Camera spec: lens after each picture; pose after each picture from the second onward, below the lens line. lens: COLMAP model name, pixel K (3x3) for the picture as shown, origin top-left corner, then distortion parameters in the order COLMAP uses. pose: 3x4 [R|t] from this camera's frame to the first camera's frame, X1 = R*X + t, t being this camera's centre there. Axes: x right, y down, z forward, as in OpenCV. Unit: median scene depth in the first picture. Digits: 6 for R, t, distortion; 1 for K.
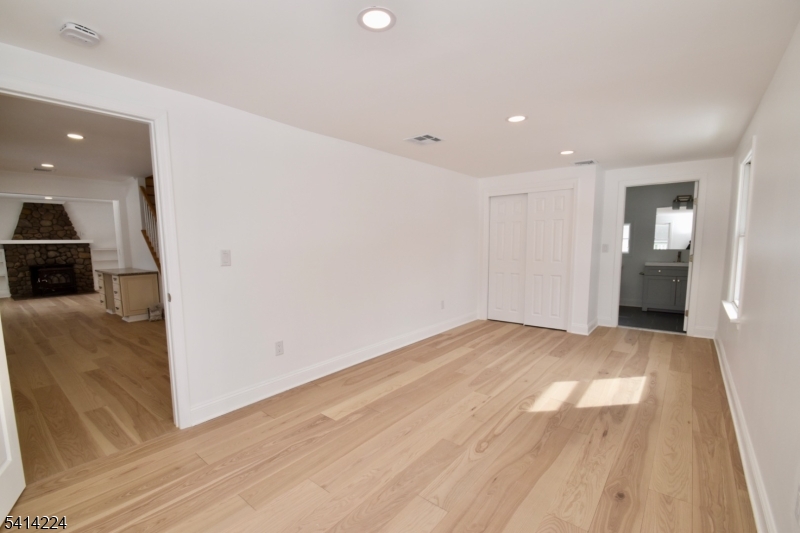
lens RADIAL K [[357.3, 0, 396.9], [0, 357.3, 281.3], [0, 0, 1]] dist [-0.000601, -0.008924]
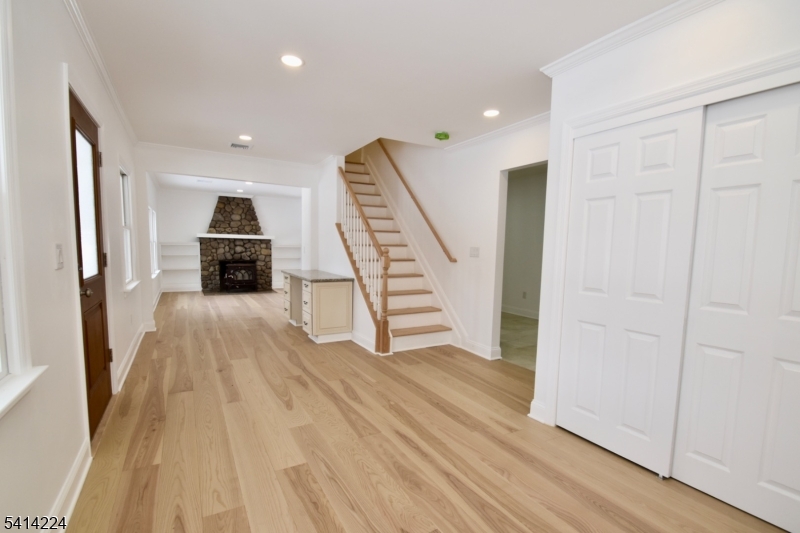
lens RADIAL K [[357.3, 0, 396.9], [0, 357.3, 281.3], [0, 0, 1]] dist [-0.000601, -0.008924]
pose [[0.939692, 0.065971, -0.335598, -0.238370], [-0.070260, 0.997529, -0.000640, -0.019577], [0.334726, 0.024180, 0.942005, 0.230840]]
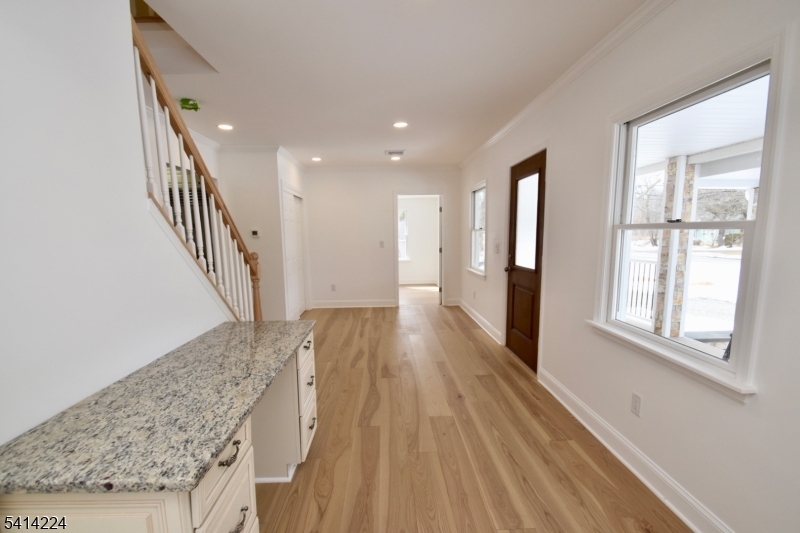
lens RADIAL K [[357.3, 0, 396.9], [0, 357.3, 281.3], [0, 0, 1]] dist [-0.000601, -0.008924]
pose [[-0.662452, -0.080120, 0.744807, -0.769750], [0.102763, 0.975145, 0.196298, -0.089041], [-0.742022, 0.206577, -0.637753, 0.796784]]
